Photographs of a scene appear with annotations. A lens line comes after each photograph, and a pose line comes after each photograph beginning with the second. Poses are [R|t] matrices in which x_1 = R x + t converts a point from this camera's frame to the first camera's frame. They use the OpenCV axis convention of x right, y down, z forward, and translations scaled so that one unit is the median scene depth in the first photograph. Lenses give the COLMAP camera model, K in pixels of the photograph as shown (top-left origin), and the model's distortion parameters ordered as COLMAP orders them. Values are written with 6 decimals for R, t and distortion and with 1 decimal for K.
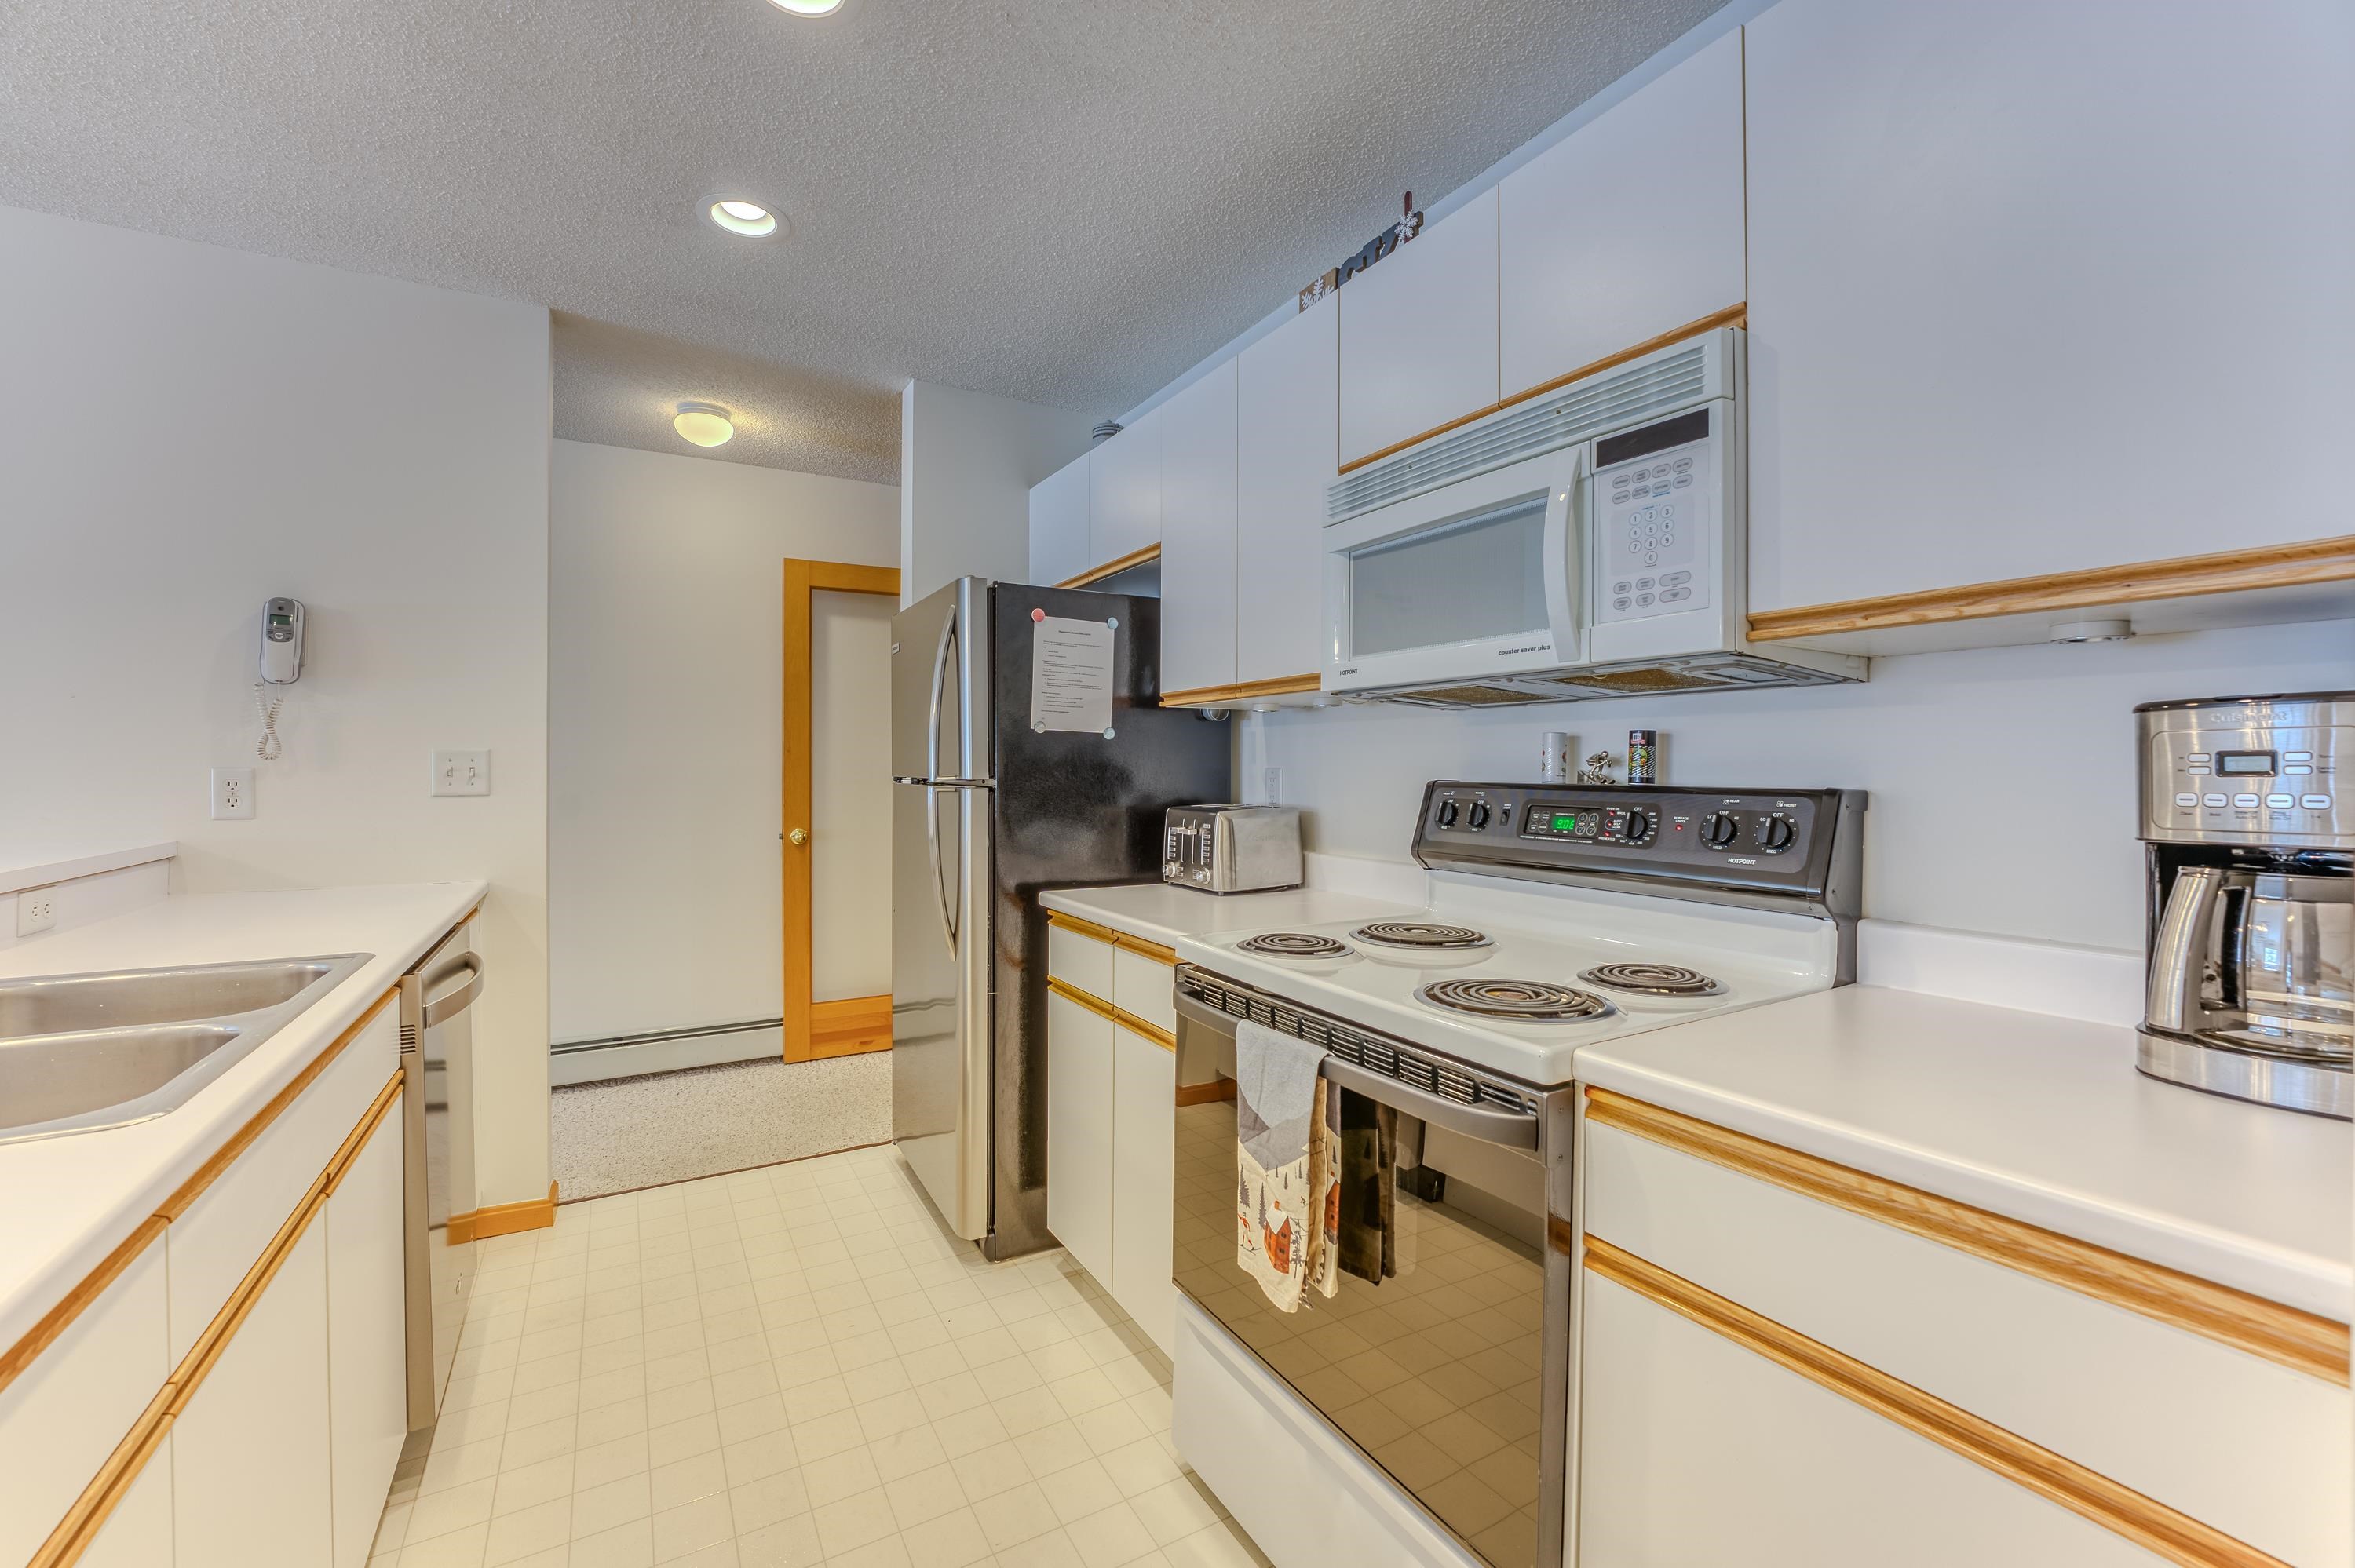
lens RADIAL K [[948.4, 0, 1171.4], [0, 948.4, 771.6], [0, 0, 1]] dist [-0.016592, 0.000324]
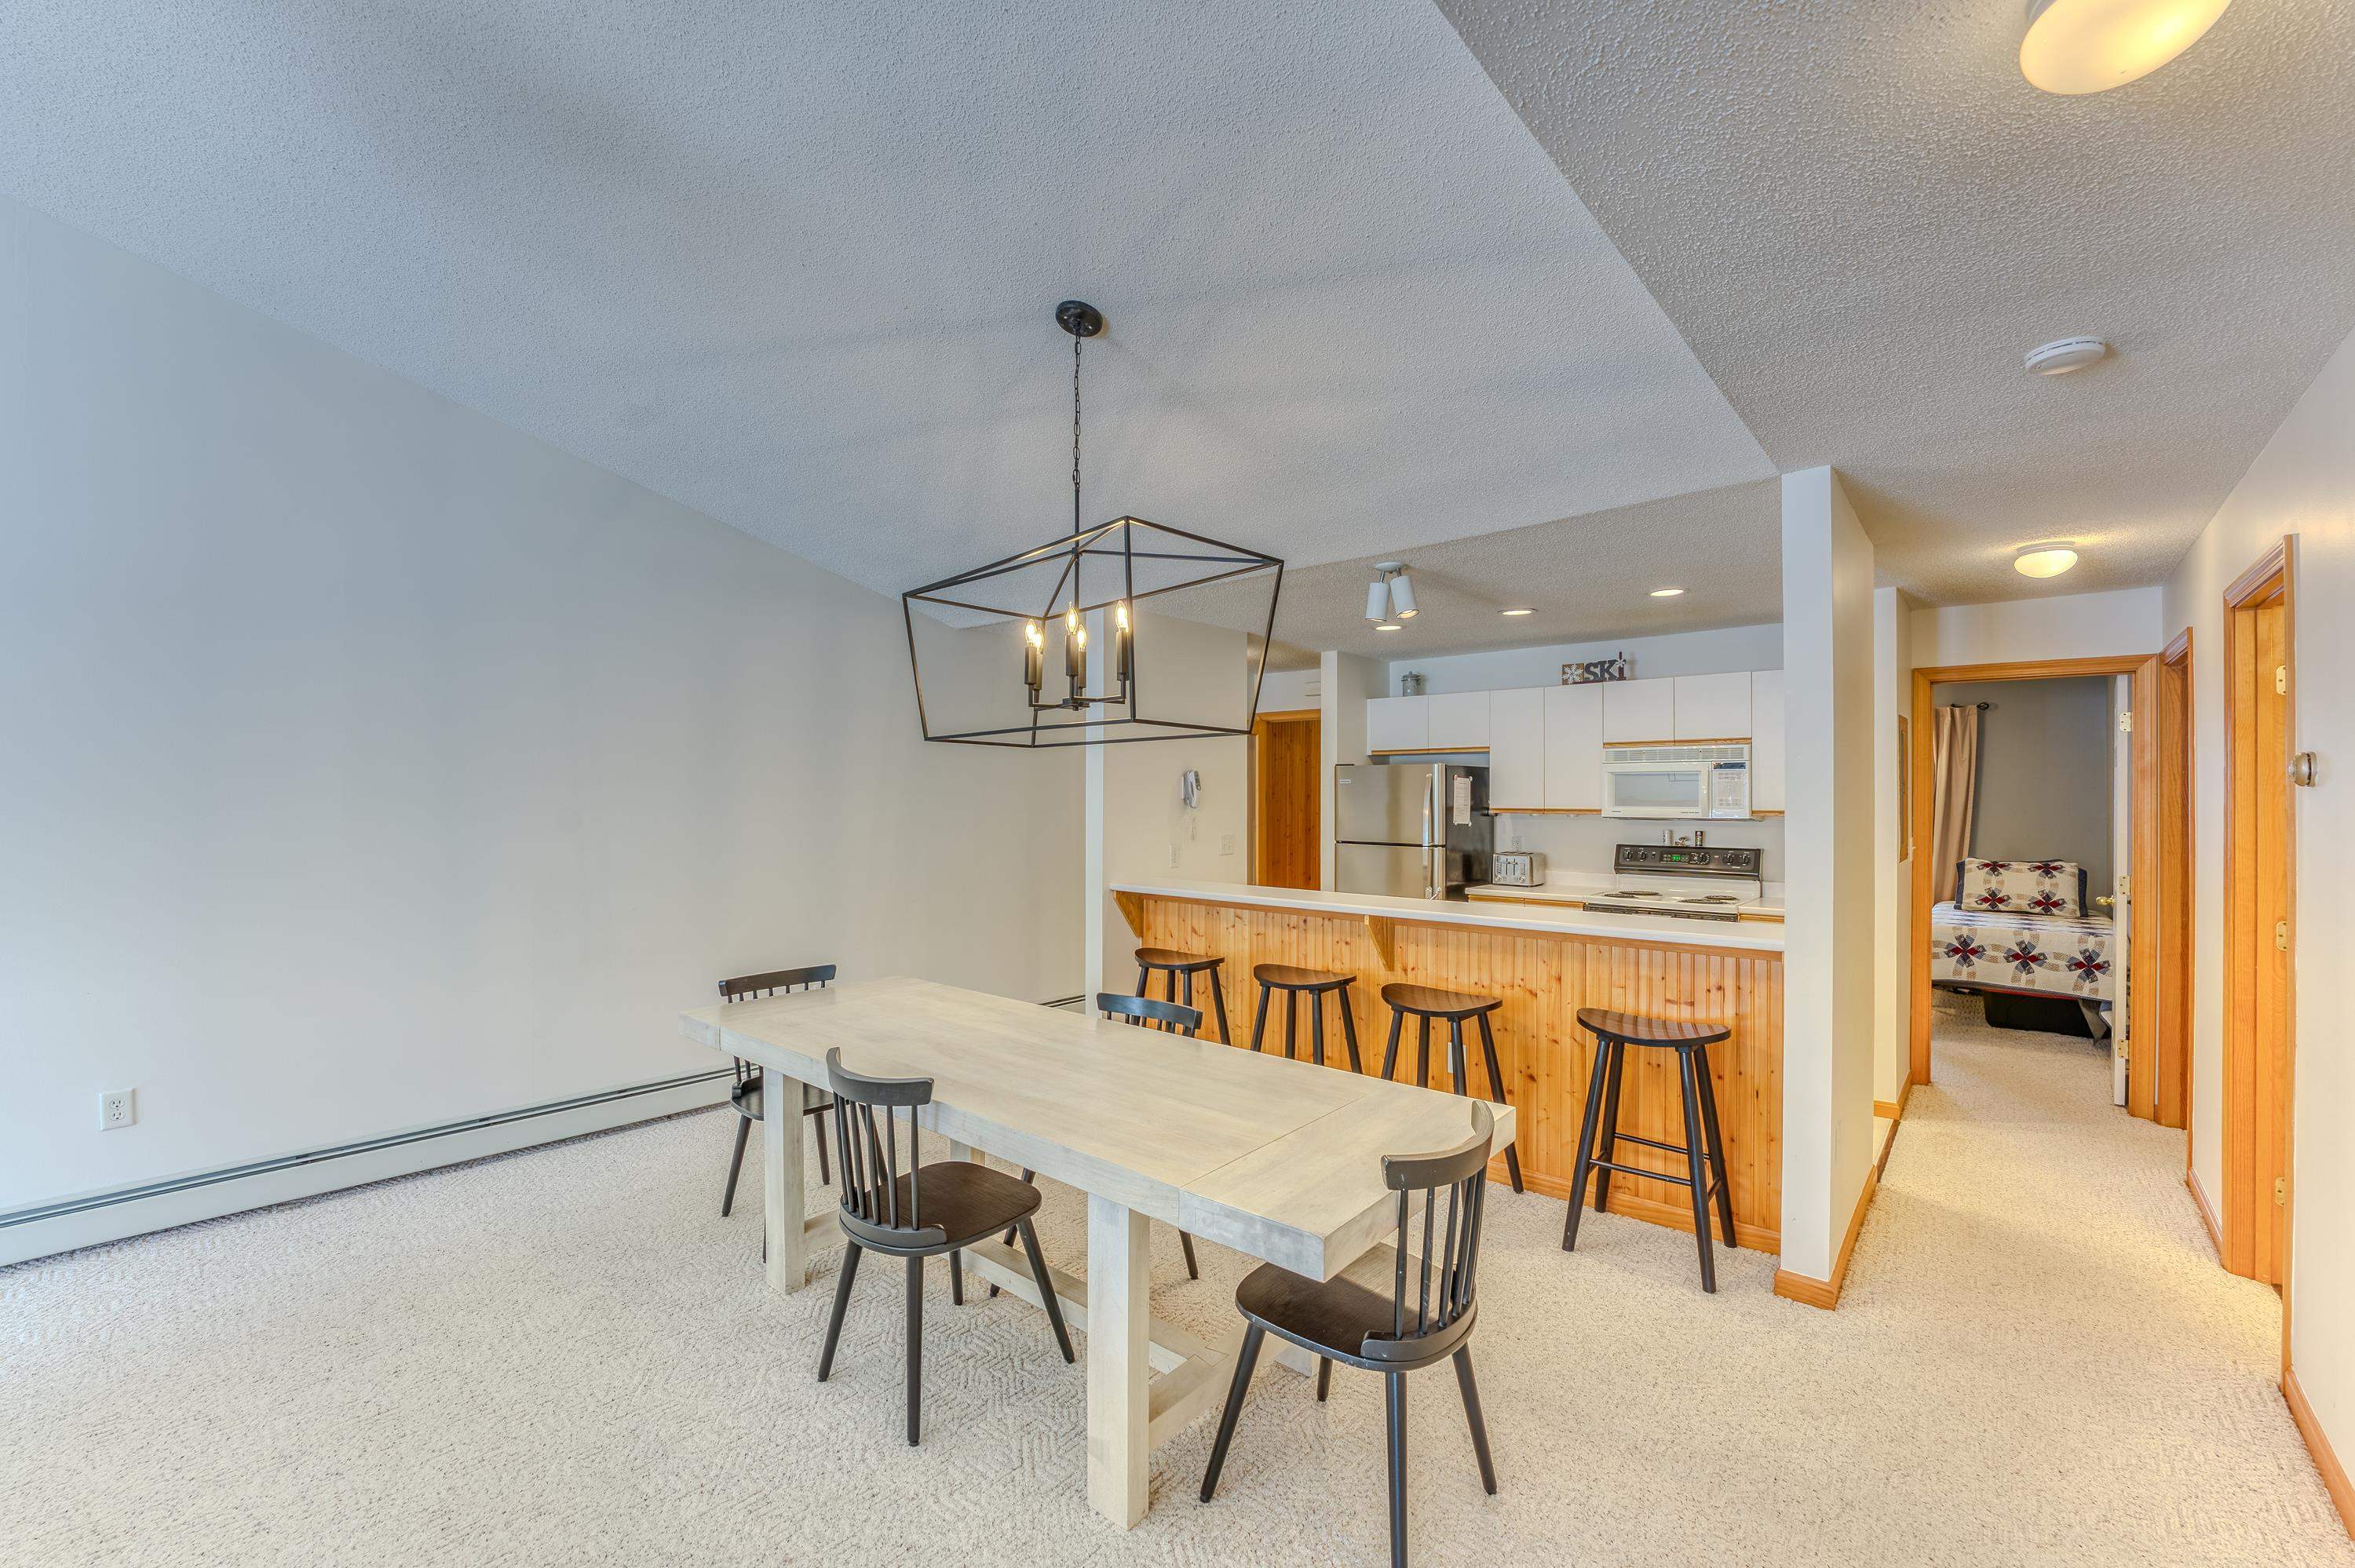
lens RADIAL K [[965.5, 0, 1181.9], [0, 965.5, 792.8], [0, 0, 1]] dist [-0.015102, -0.000080]
pose [[0.946697, 0.001105, 0.322125, -2.276732], [0.001196, 0.999975, -0.006946, -0.150595], [-0.322124, 0.006961, 0.946672, -1.615877]]
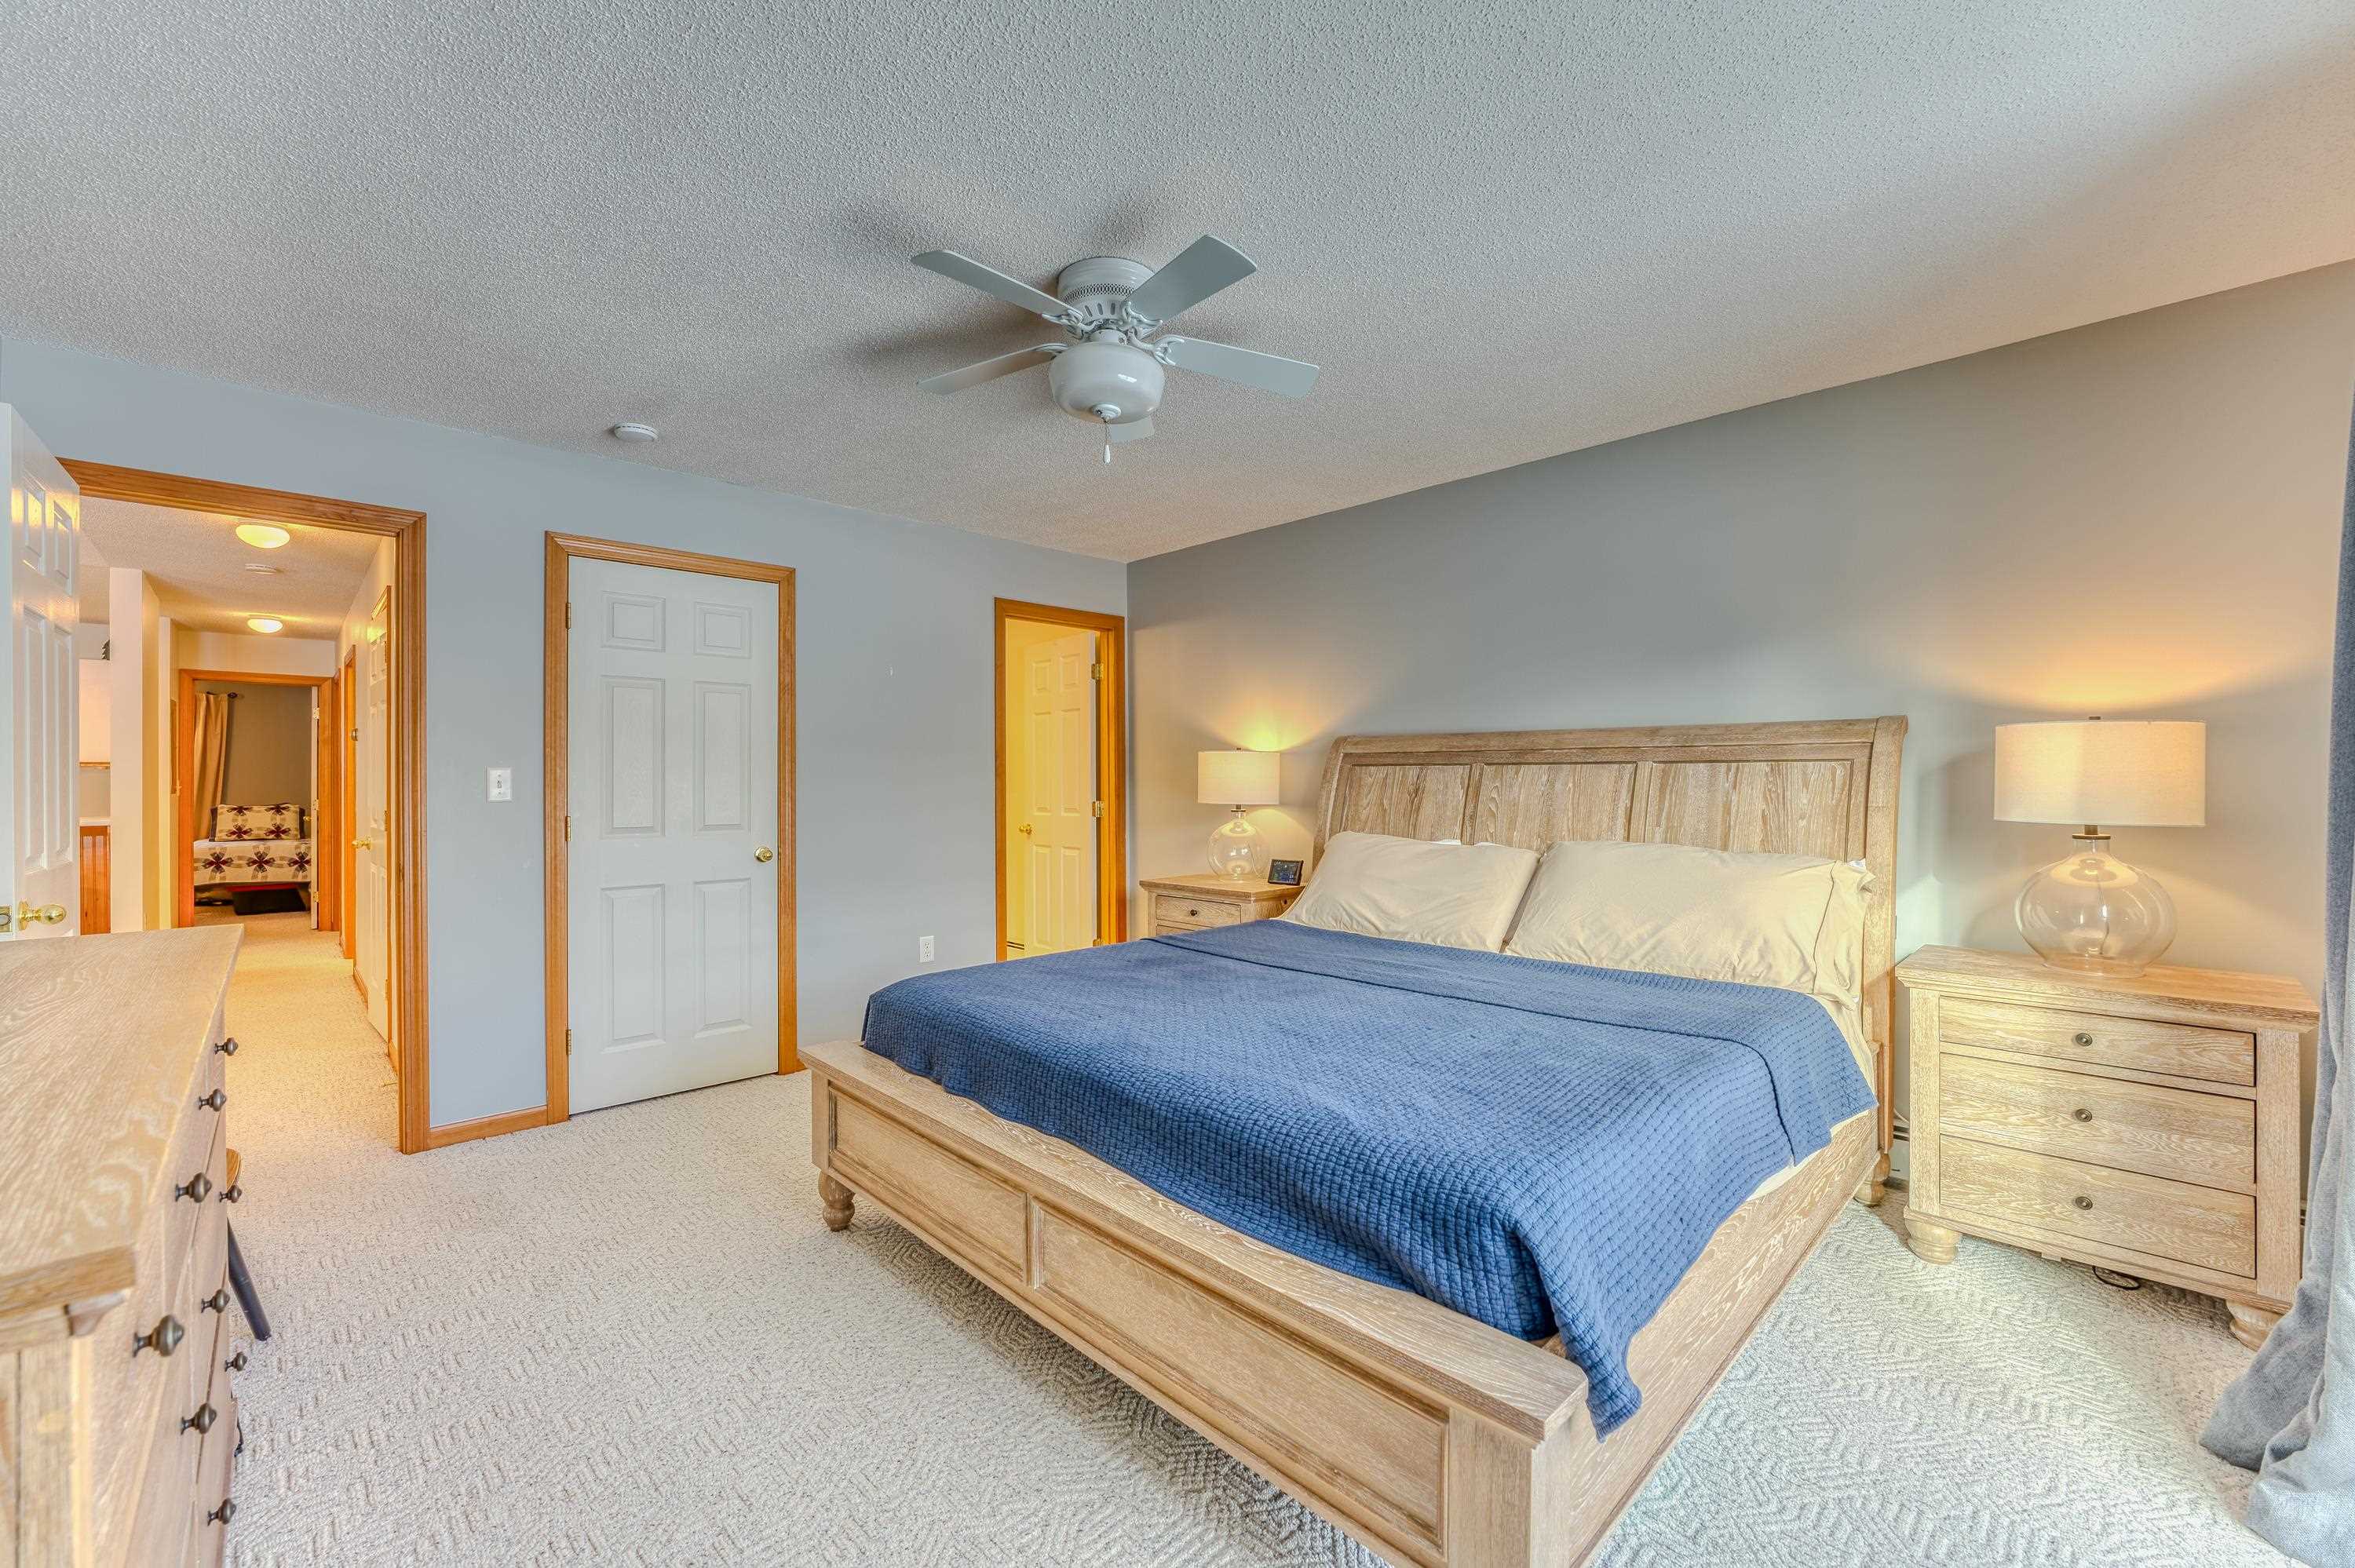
lens RADIAL K [[948.4, 0, 1171.4], [0, 948.4, 771.6], [0, 0, 1]] dist [-0.016592, 0.000324]
pose [[-0.236982, 0.005959, 0.971496, -4.475998], [0.011673, 0.999926, -0.003286, -0.007749], [-0.971444, 0.010562, -0.237034, -2.992323]]
